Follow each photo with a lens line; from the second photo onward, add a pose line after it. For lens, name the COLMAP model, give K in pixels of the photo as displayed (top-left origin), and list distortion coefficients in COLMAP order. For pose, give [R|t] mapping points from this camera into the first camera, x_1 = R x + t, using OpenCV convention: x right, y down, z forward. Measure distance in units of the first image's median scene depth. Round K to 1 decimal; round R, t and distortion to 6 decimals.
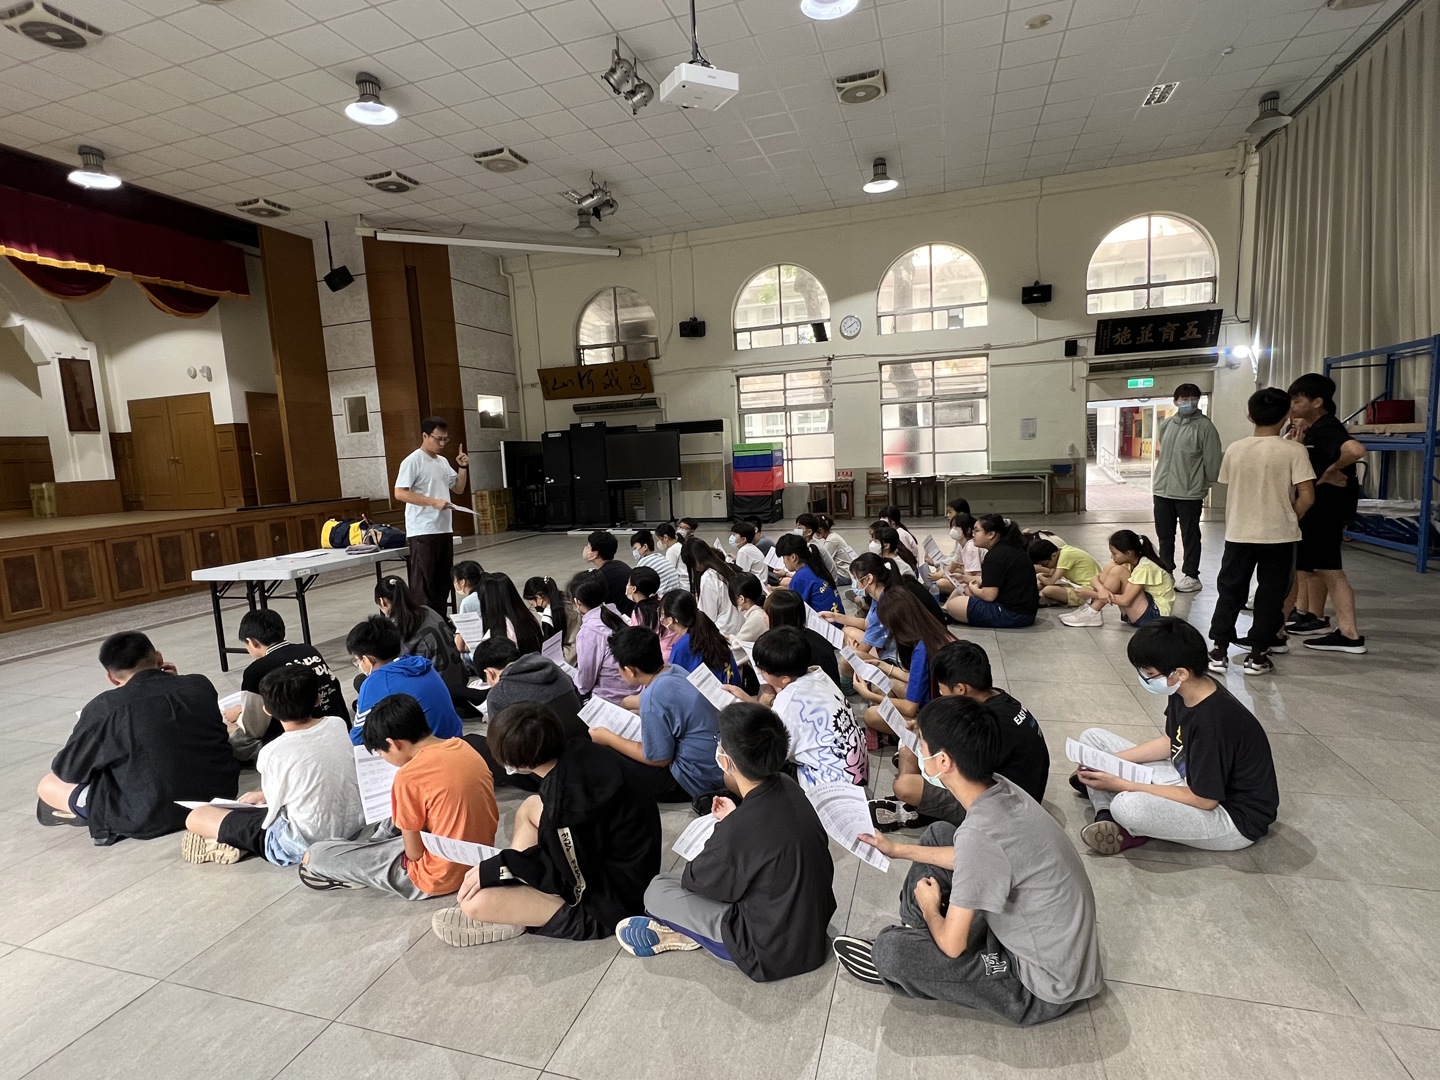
lens RADIAL K [[732.9, 0, 713.9], [0, 732.9, 543.3], [0, 0, 1]] dist [-0.007815, 0.005307]
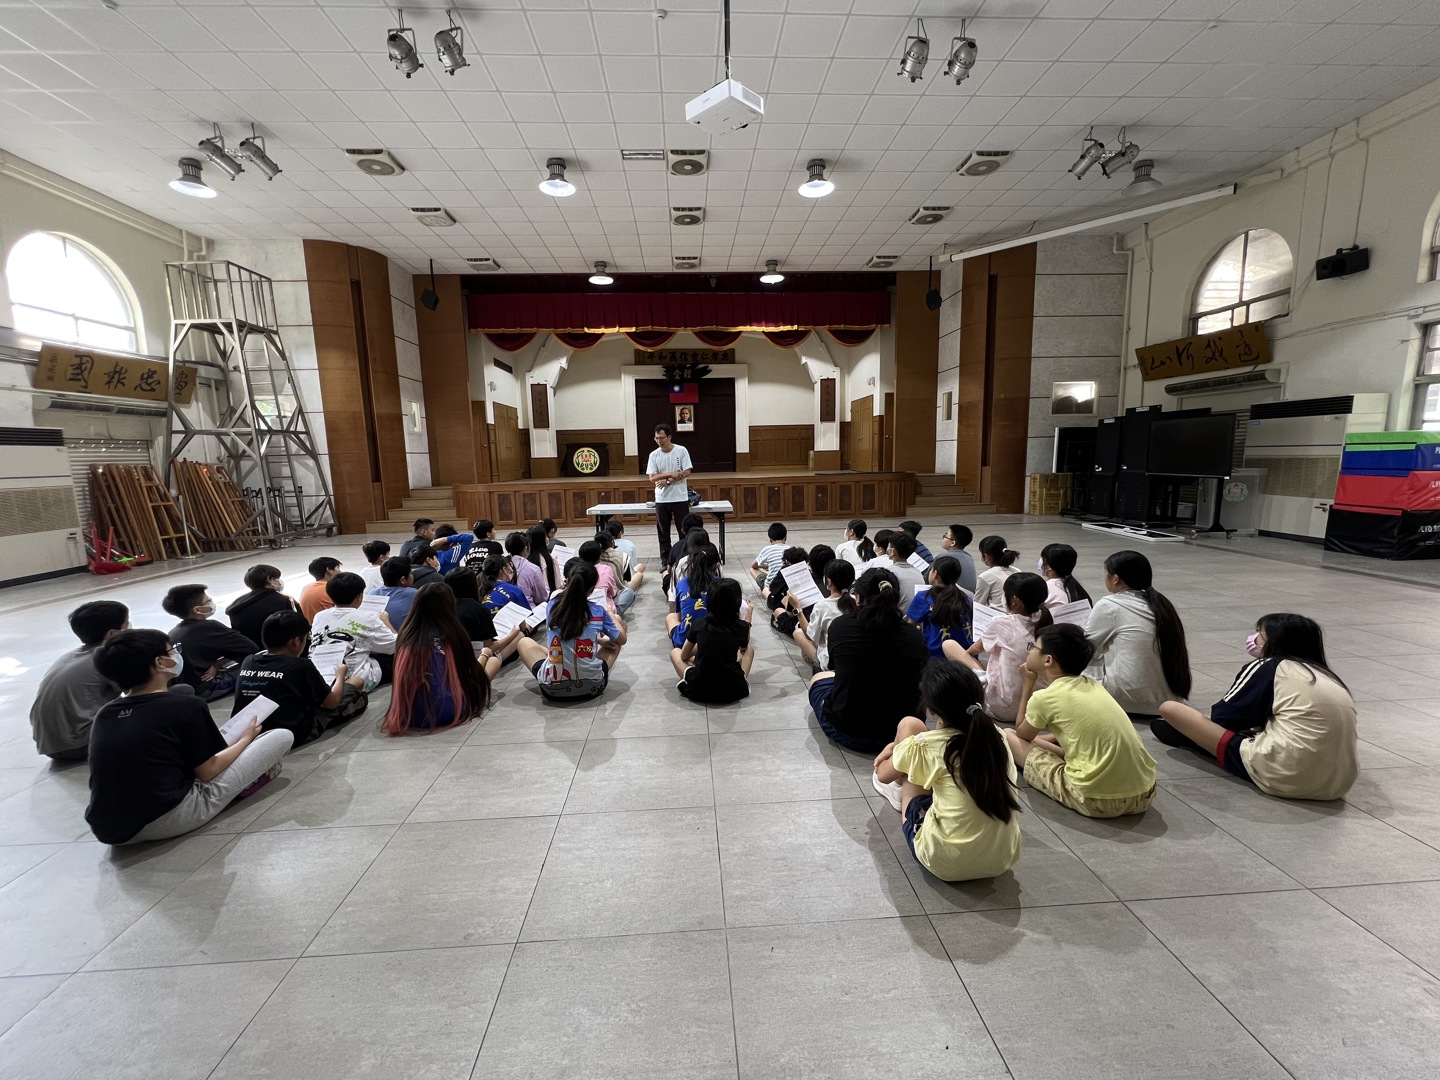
lens RADIAL K [[582.5, 0, 717.4], [0, 582.5, 539.1], [0, 0, 1]] dist [-0.002076, 0.000558]
pose [[0.354825, 0.176948, -0.918035, 0.333932], [-0.113534, 0.982815, 0.145552, -0.052068], [0.928014, 0.052582, 0.368817, 0.275010]]
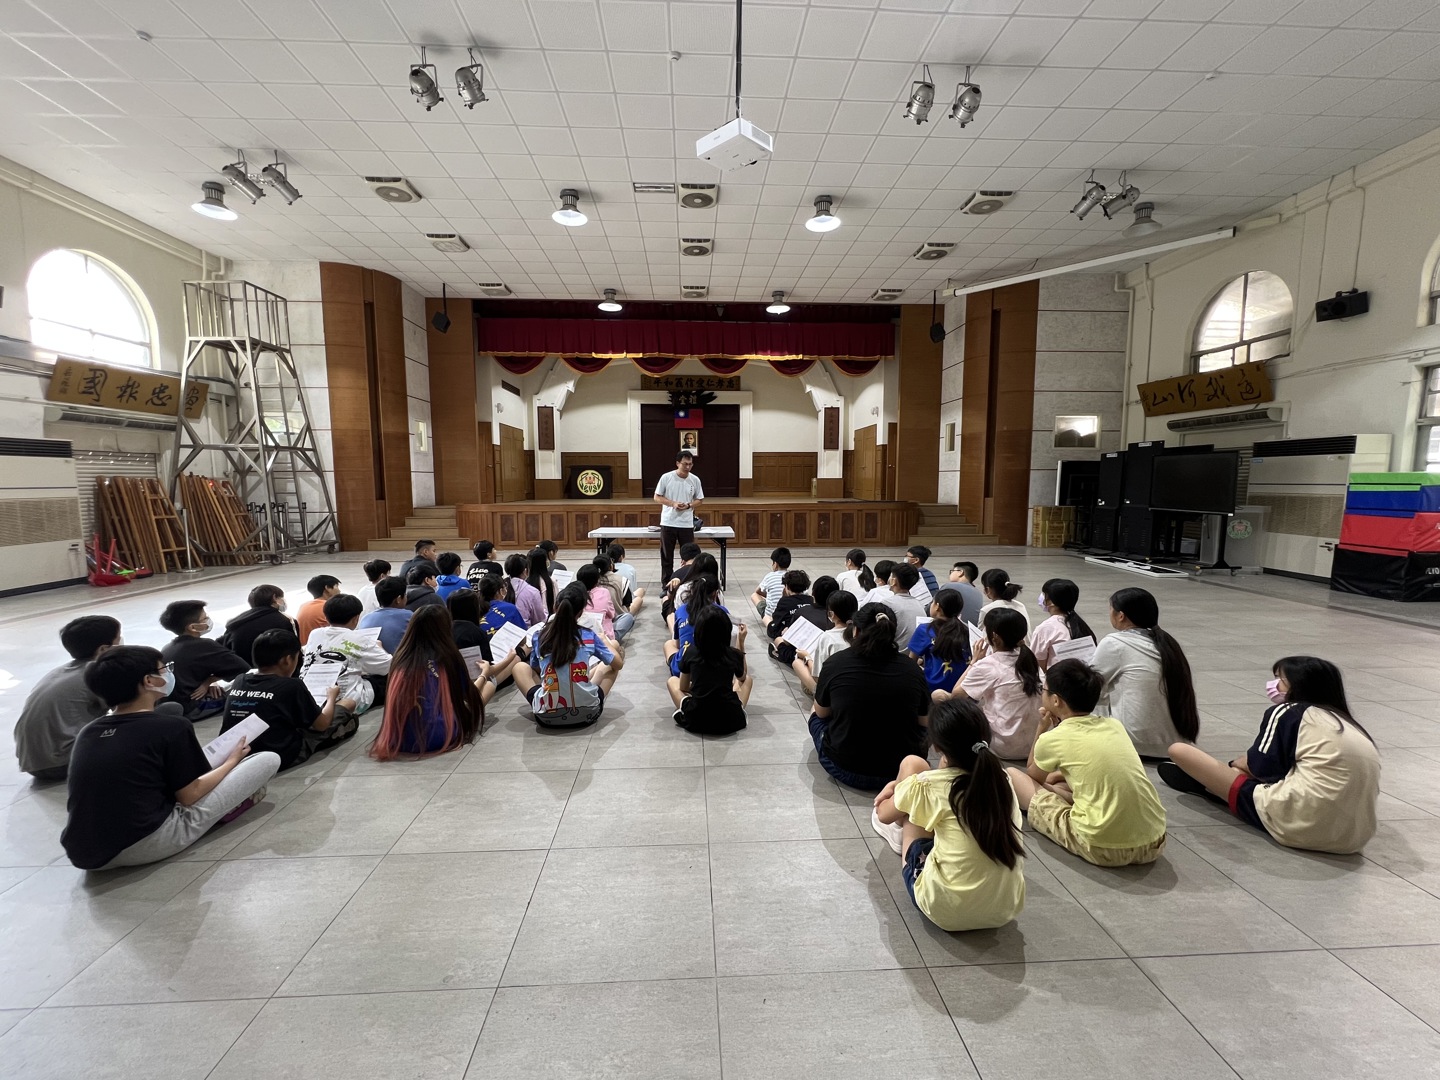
lens RADIAL K [[582.5, 0, 717.4], [0, 582.5, 538.6], [0, 0, 1]] dist [-0.002076, 0.000558]
pose [[0.348252, 0.145377, -0.926059, 0.332248], [-0.135032, 0.985378, 0.103910, -0.053153], [0.927624, 0.088861, 0.362790, 0.275906]]
